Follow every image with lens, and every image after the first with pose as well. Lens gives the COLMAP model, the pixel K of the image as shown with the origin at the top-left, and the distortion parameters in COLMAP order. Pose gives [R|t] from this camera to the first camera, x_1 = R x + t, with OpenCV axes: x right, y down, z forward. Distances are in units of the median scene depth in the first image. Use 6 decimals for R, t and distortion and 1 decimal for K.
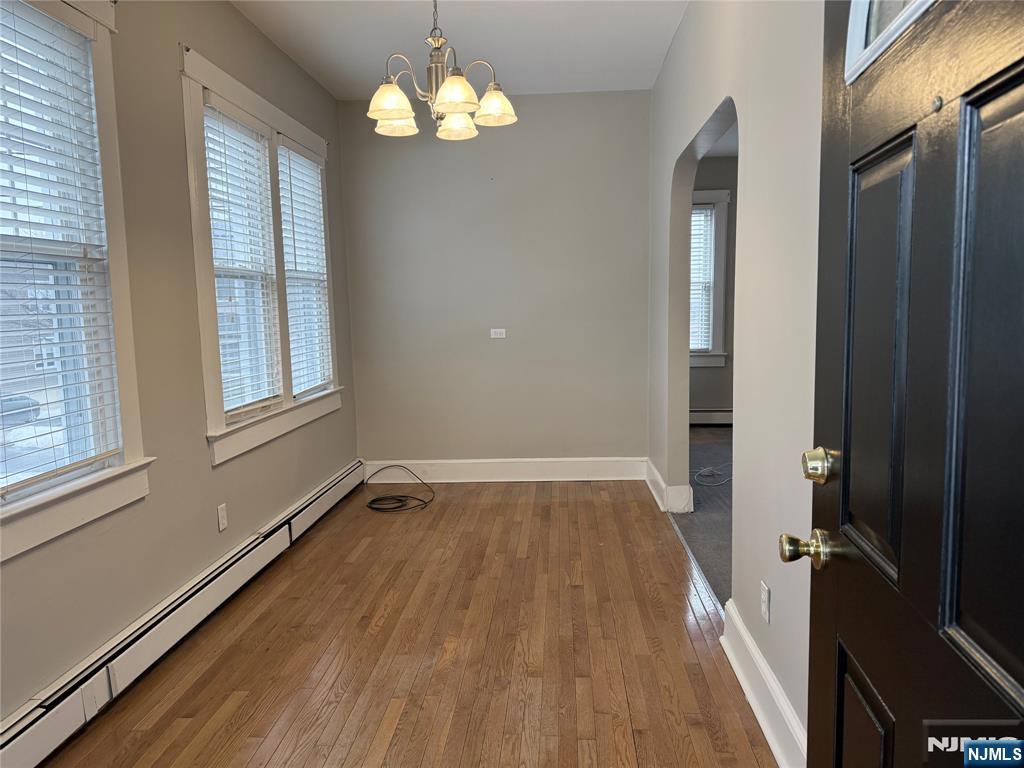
lens RADIAL K [[719.9, 0, 512.0], [0, 719.9, 384.0], [0, 0, 1]] dist [0.130561, -0.193226]
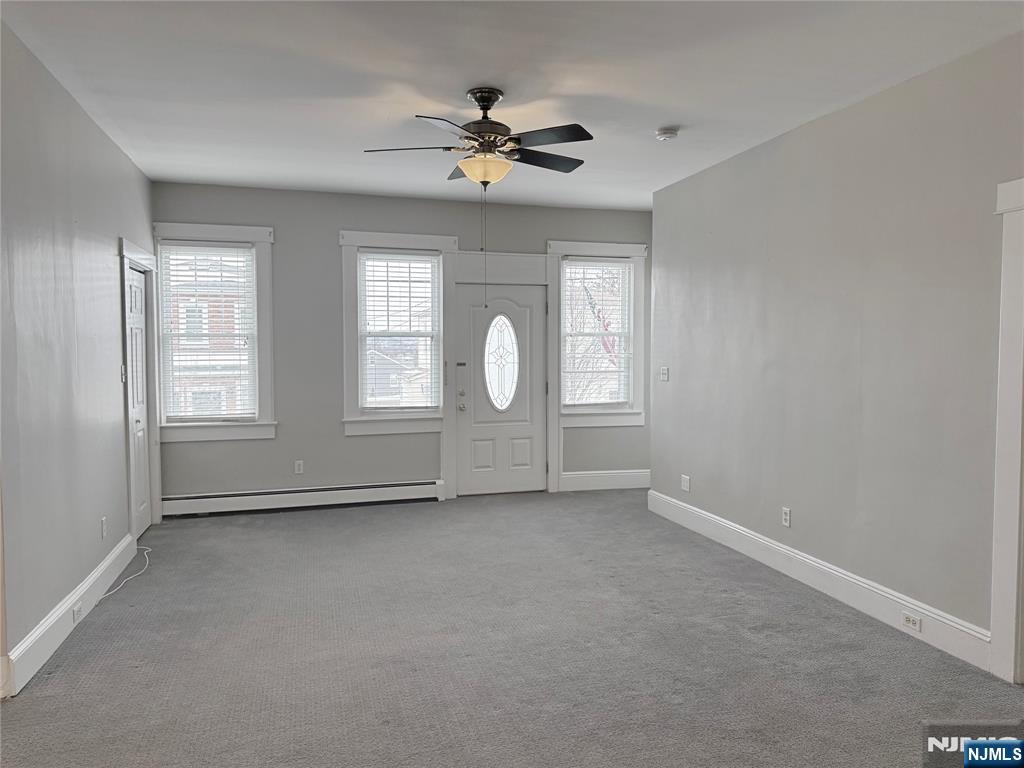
lens RADIAL K [[717.4, 0, 513.7], [0, 717.4, 376.1], [0, 0, 1]] dist [0.120902, -0.171405]
pose [[0.939560, 0.003269, 0.342370, 0.541981], [0.020426, 0.997638, -0.065581, -0.070558], [-0.341776, 0.068611, 0.937274, 0.261302]]
